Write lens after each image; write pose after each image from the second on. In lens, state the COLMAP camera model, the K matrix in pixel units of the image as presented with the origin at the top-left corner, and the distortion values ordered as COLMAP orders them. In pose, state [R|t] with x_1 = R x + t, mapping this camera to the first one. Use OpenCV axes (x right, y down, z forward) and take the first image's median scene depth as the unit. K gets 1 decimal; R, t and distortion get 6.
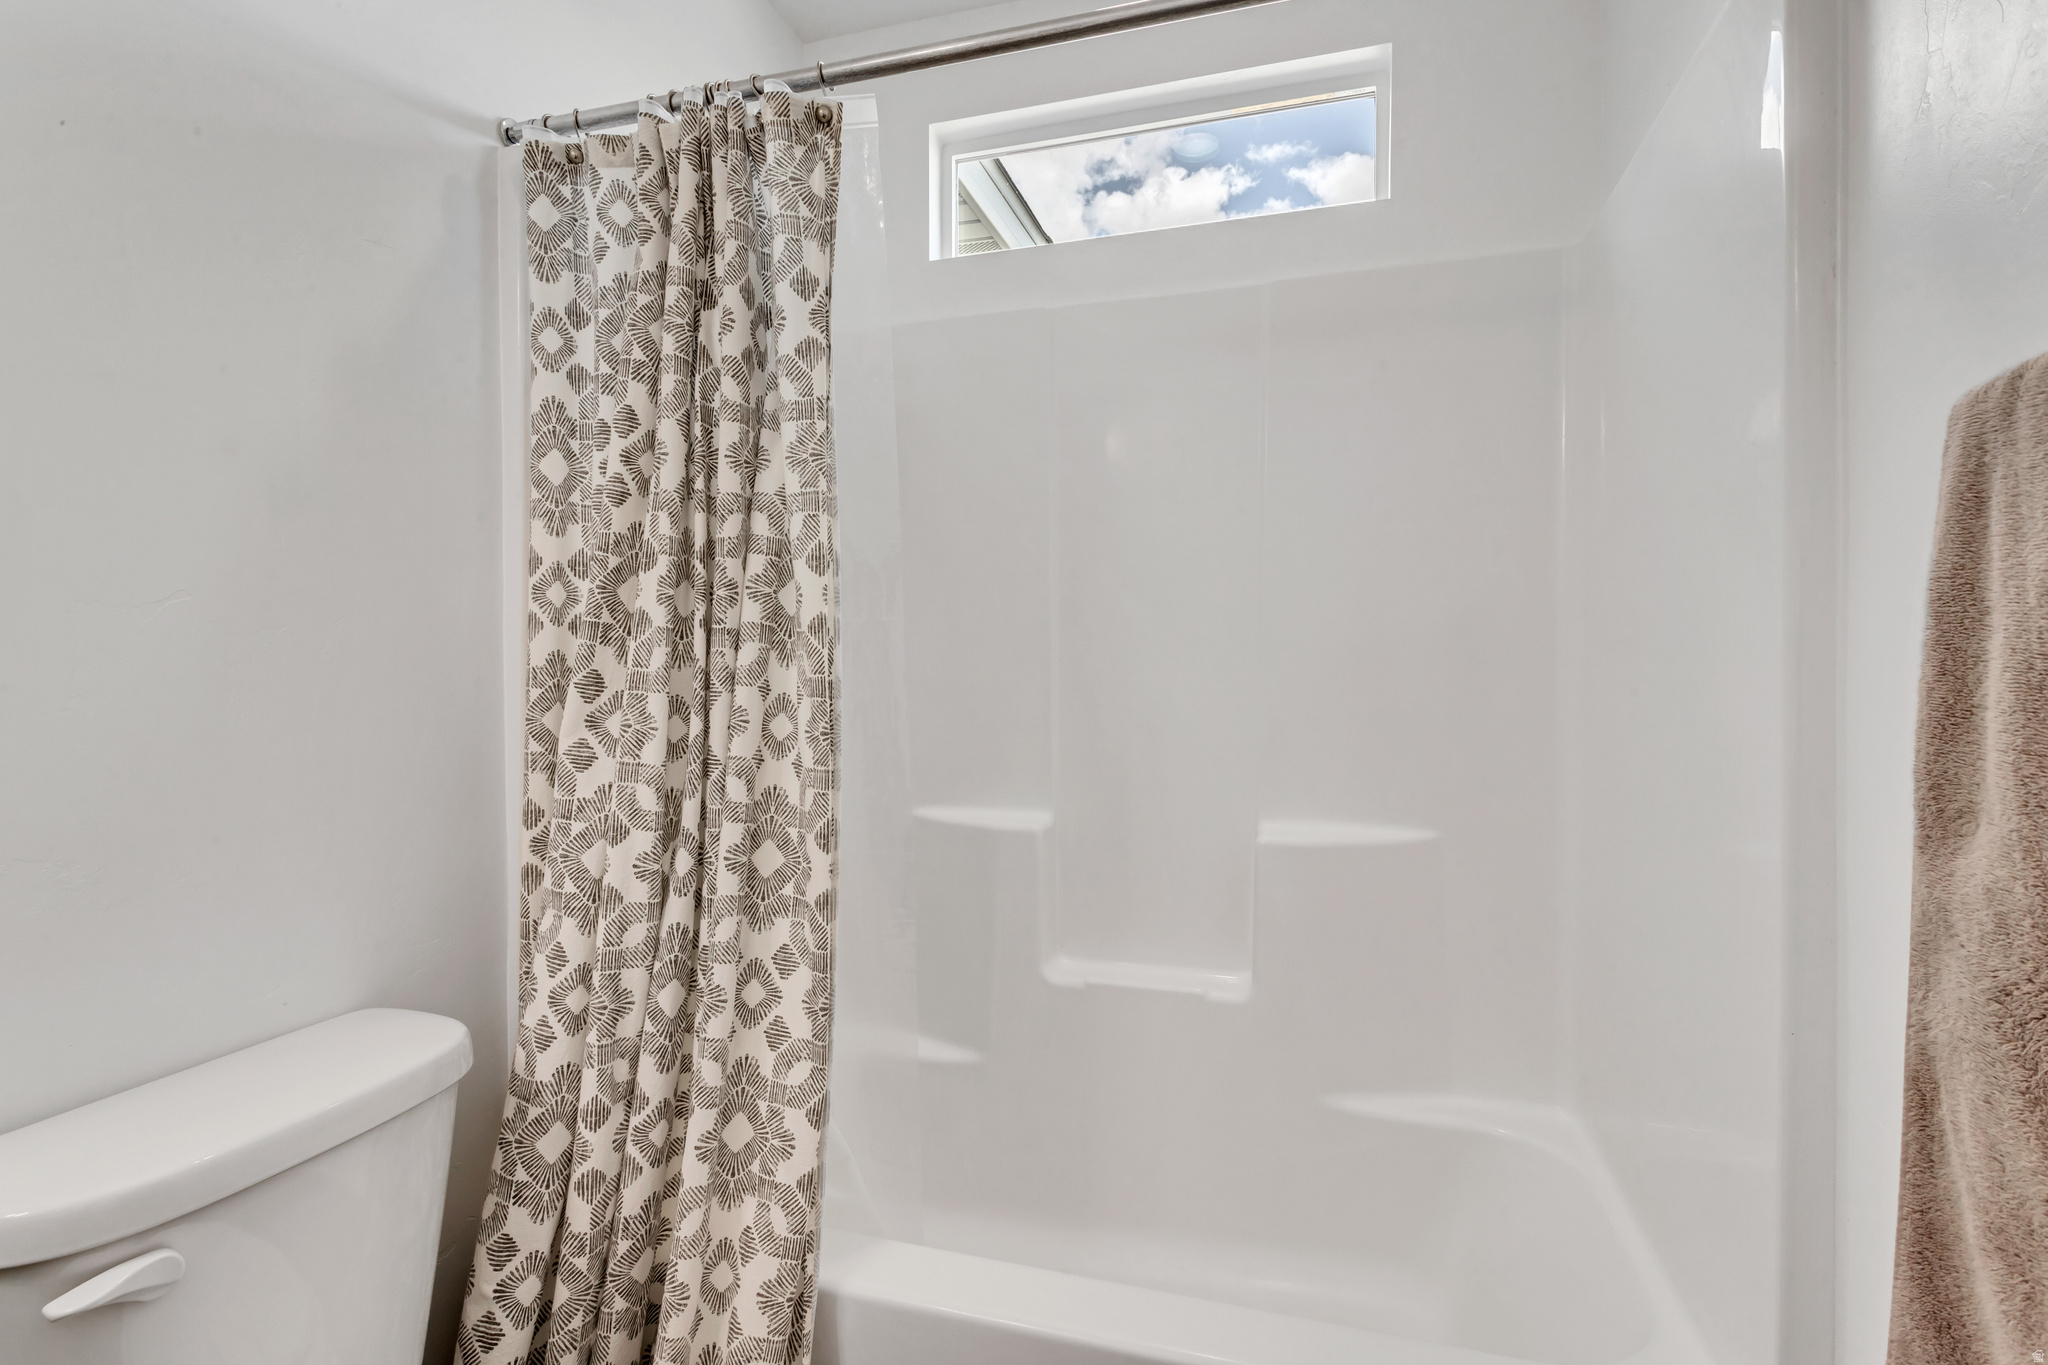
lens RADIAL K [[980.7, 0, 1016.7], [0, 980.7, 672.3], [0, 0, 1]] dist [-0.001444, 0.001335]
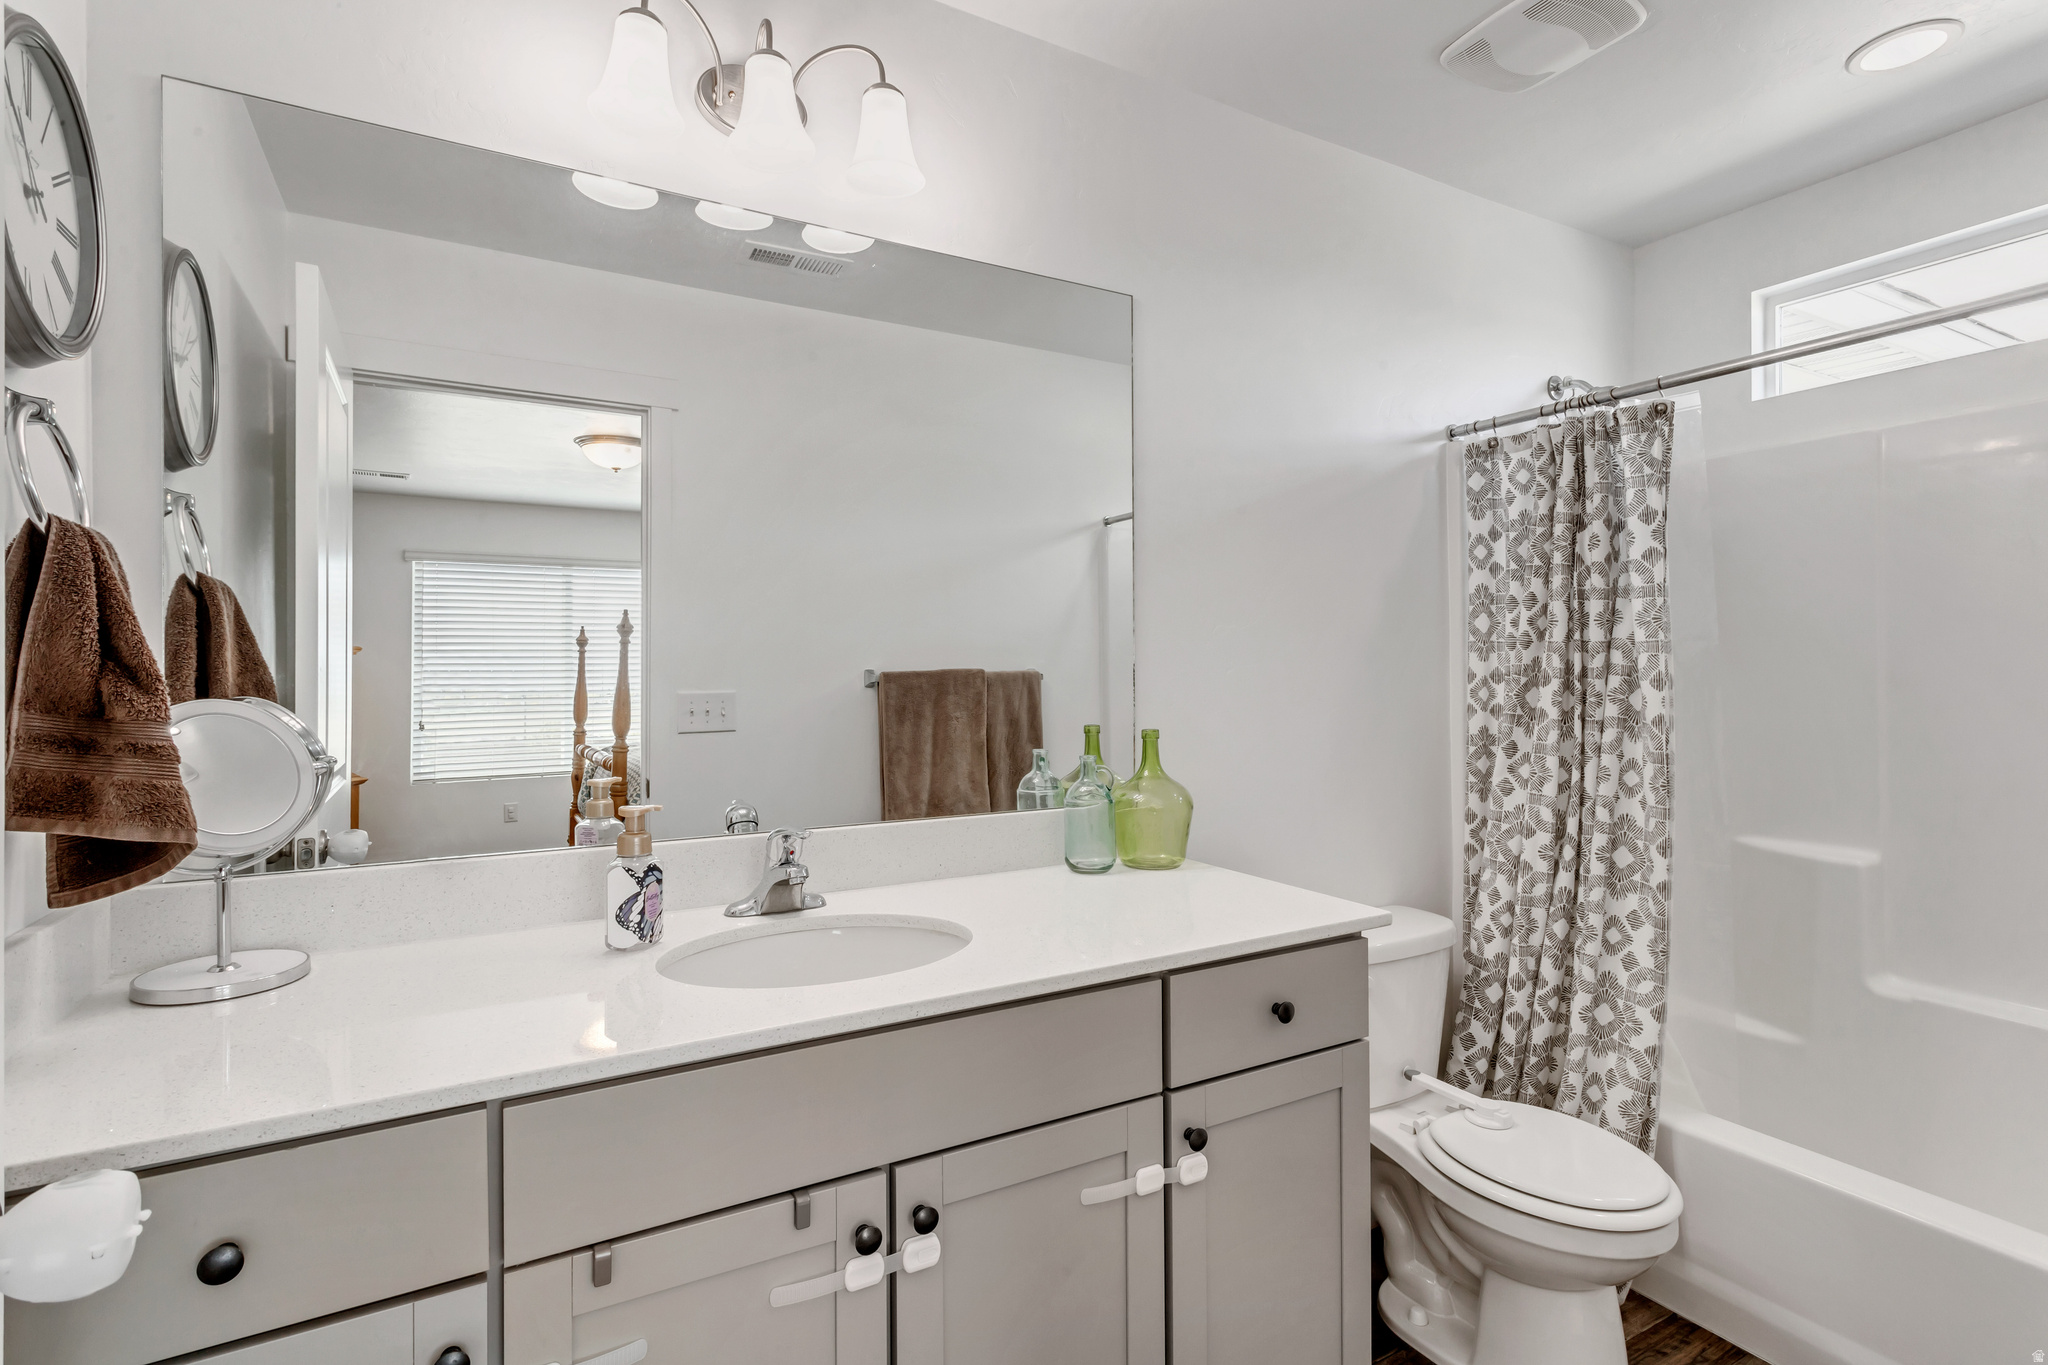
lens RADIAL K [[980.7, 0, 1016.7], [0, 980.7, 672.3], [0, 0, 1]] dist [-0.001444, 0.001335]
pose [[0.727909, -0.001024, -0.685673, 0.144227], [0.005419, 0.999976, 0.004259, -0.141278], [0.685652, -0.006816, 0.727897, -0.946250]]
